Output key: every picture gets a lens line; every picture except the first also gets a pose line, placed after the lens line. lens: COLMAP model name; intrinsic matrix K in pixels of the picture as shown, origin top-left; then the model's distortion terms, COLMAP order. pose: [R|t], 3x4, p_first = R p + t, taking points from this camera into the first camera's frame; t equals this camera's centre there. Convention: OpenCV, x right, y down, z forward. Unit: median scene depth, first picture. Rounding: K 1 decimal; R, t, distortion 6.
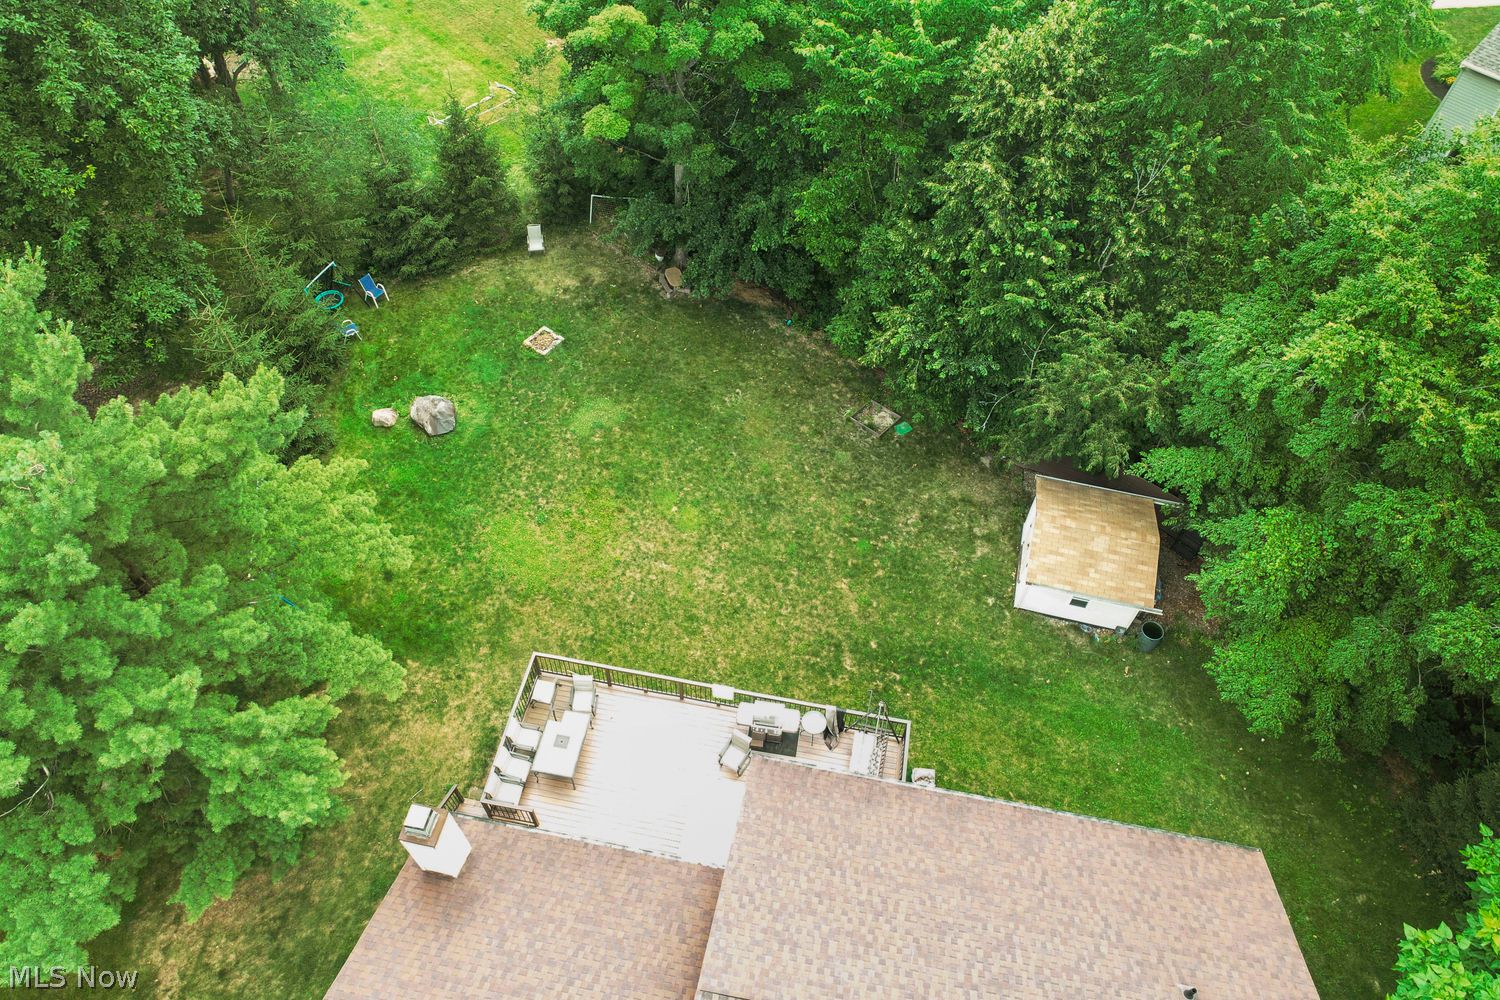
lens RADIAL K [[1017.1, 0, 742.4], [0, 1017.1, 498.1], [0, 0, 1]] dist [0.001918, 0.001499]
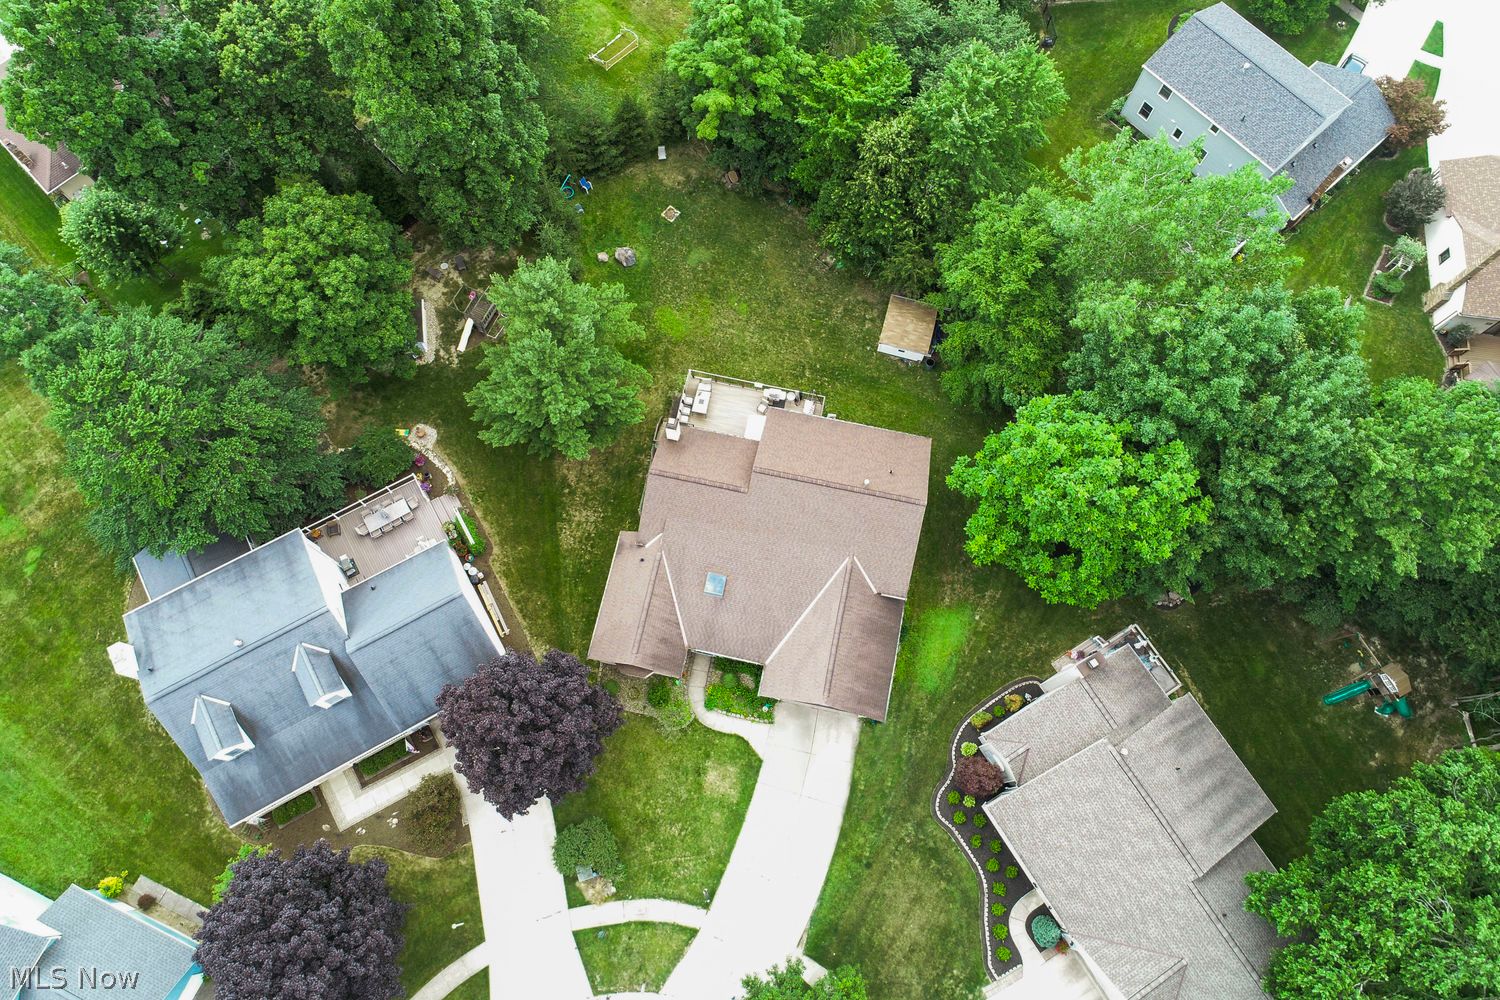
lens RADIAL K [[1017.1, 0, 745.1], [0, 1017.1, 500.3], [0, 0, 1]] dist [0.001918, 0.001499]
pose [[0.999867, 0.015677, -0.004492, -0.030749], [-0.013495, 0.950040, 0.311836, -0.299623], [0.009156, -0.311734, 0.950125, -1.382948]]
